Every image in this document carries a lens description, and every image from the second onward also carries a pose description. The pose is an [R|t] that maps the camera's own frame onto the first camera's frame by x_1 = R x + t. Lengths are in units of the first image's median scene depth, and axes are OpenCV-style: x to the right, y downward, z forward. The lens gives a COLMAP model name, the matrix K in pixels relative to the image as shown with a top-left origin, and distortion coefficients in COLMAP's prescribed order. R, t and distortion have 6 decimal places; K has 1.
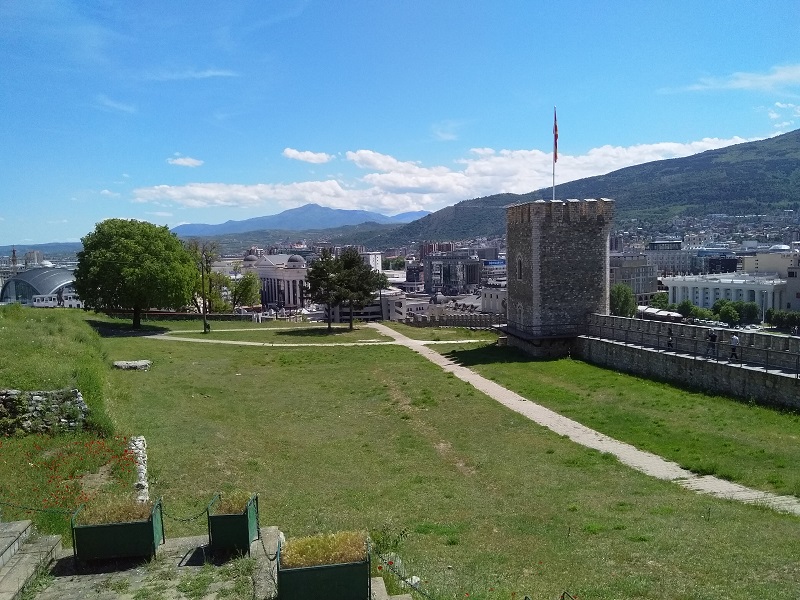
lens RADIAL K [[599.6, 0, 400.0], [0, 599.6, 300.0], [0, 0, 1]] dist [0.037040, -0.001266]
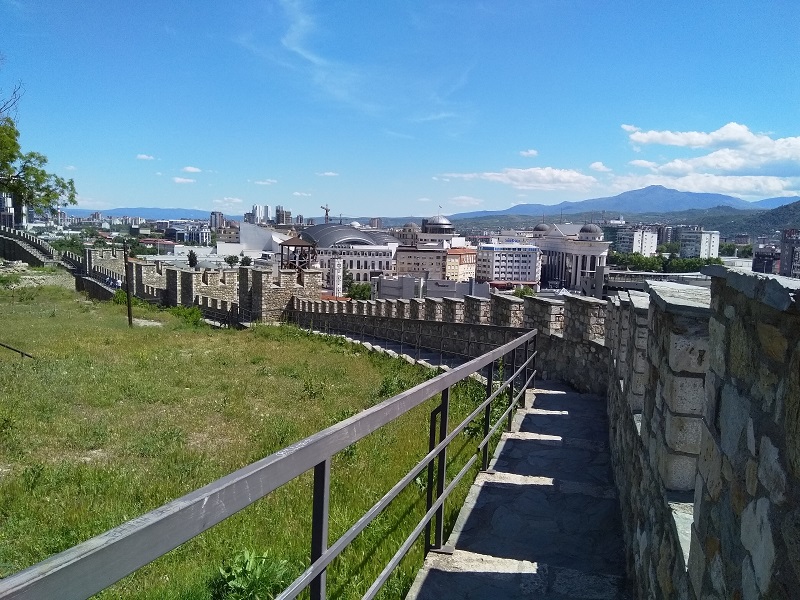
lens RADIAL K [[620.1, 0, 400.0], [0, 620.1, 300.0], [0, 0, 1]] dist [0.001430, -0.003337]
pose [[0.863480, 0.108804, -0.492507, 0.016379], [-0.095378, 0.994062, 0.052386, 0.004177], [0.495282, 0.001741, 0.868730, 0.120651]]
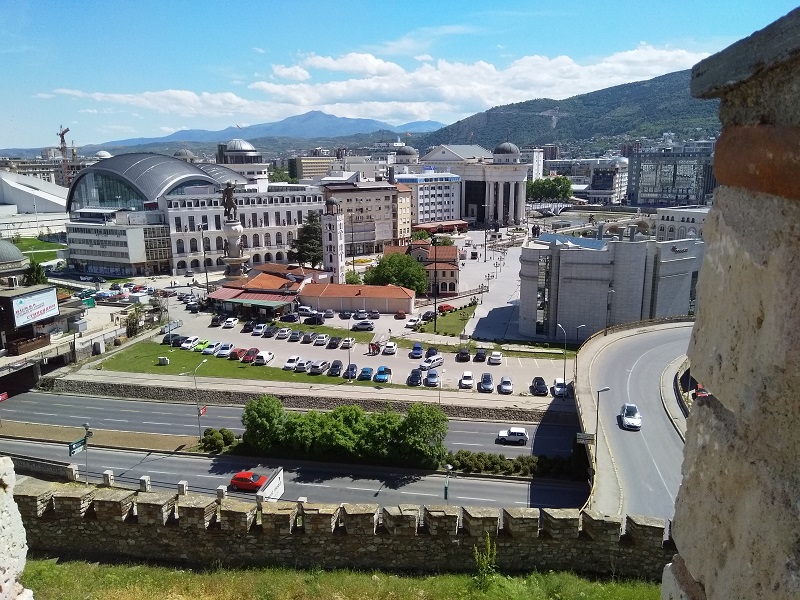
lens RADIAL K [[599.6, 0, 400.0], [0, 599.6, 300.0], [0, 0, 1]] dist [0.037040, -0.001266]
pose [[0.999740, 0.021539, -0.007549, -0.203395], [-0.020237, 0.989495, 0.143142, 0.001317], [0.010553, -0.142952, 0.989673, 0.243607]]
